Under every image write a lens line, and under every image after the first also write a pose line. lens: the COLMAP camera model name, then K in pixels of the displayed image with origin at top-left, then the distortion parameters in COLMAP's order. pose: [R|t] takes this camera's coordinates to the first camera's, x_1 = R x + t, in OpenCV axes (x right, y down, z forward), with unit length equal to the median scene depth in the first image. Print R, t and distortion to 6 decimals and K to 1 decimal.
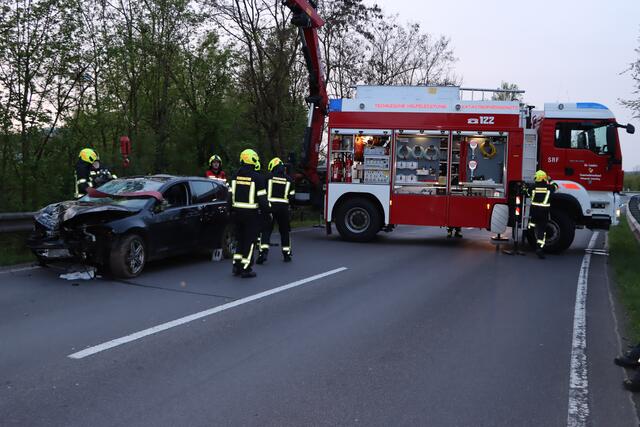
lens RADIAL K [[608.0, 0, 321.2], [0, 608.0, 226.7], [0, 0, 1]] dist [-0.157239, 0.265152]
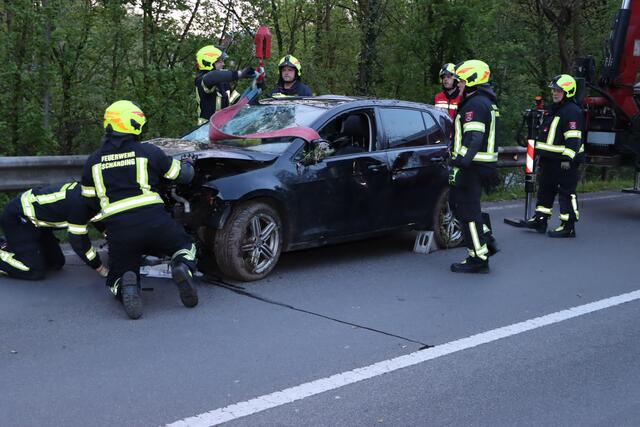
lens RADIAL K [[906.8, 0, 316.6], [0, 906.8, 225.2], [0, 0, 1]] dist [0.017659, 0.485161]
pose [[0.939678, 0.055581, -0.337515, 0.011670], [-0.038054, 0.997572, 0.058332, -0.009926], [0.339937, -0.041970, 0.939511, 0.136406]]
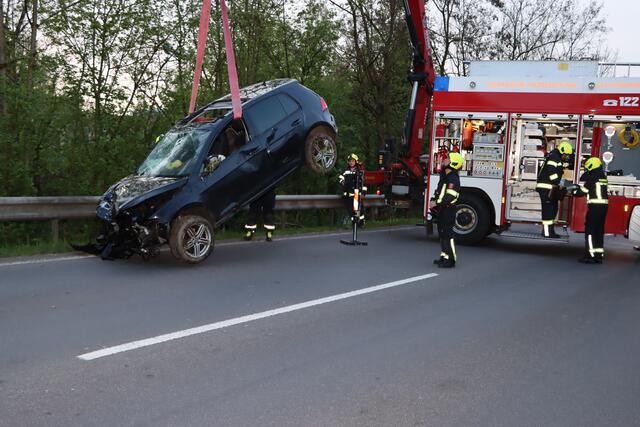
lens RADIAL K [[690.0, 0, 320.0], [0, 690.0, 213.5], [0, 0, 1]] dist [-0.084237, 0.245976]
pose [[0.983408, 0.036212, -0.177755, 0.034666], [-0.038957, 0.999169, -0.011979, 0.000613], [0.177174, 0.018705, 0.984002, 0.016832]]
